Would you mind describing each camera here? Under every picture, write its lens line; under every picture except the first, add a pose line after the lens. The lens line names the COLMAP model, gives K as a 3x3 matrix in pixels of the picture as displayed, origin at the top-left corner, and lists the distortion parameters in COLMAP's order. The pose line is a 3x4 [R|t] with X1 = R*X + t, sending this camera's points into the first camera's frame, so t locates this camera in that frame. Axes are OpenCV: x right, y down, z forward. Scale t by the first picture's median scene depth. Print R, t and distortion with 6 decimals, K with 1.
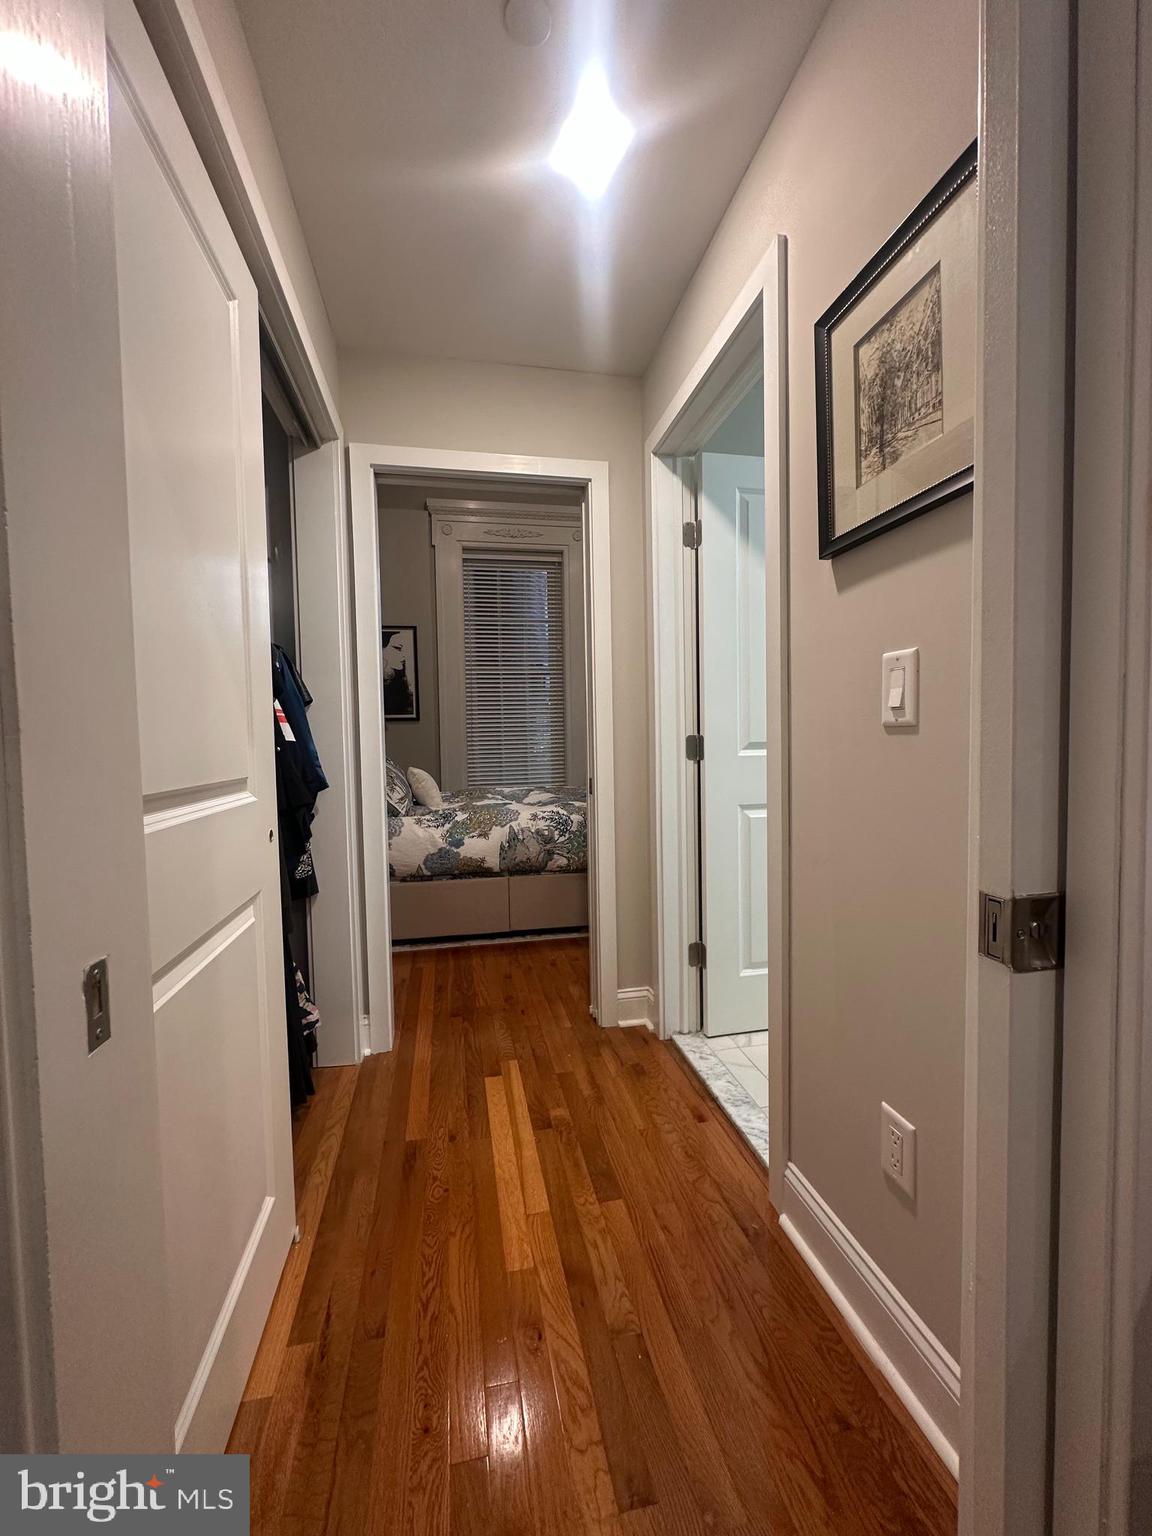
lens RADIAL K [[610.7, 0, 576.6], [0, 610.7, 765.5], [0, 0, 1]] dist [-0.002110, 0.000477]
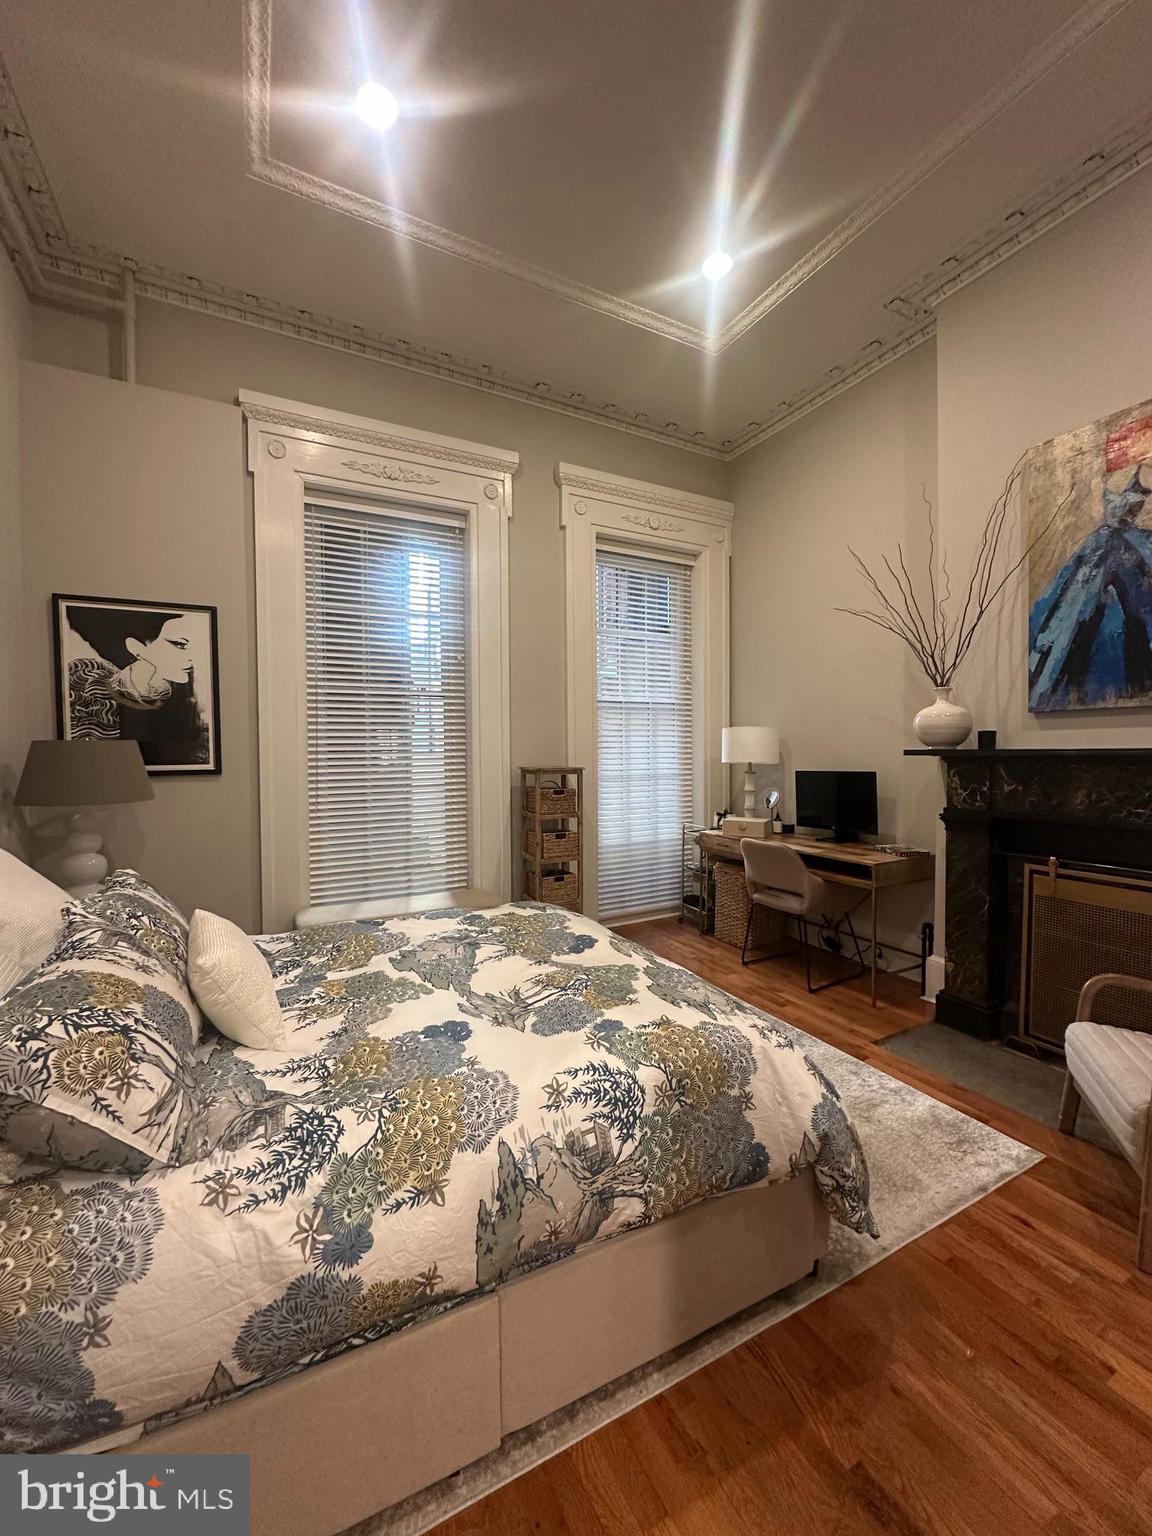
lens RADIAL K [[610.7, 0, 576.6], [0, 610.7, 765.5], [0, 0, 1]] dist [-0.002110, 0.000477]
pose [[0.961734, 0.003038, 0.273969, -0.164527], [0.003063, 0.999757, -0.021835, -0.116944], [-0.273969, 0.021839, 0.961491, 0.630852]]
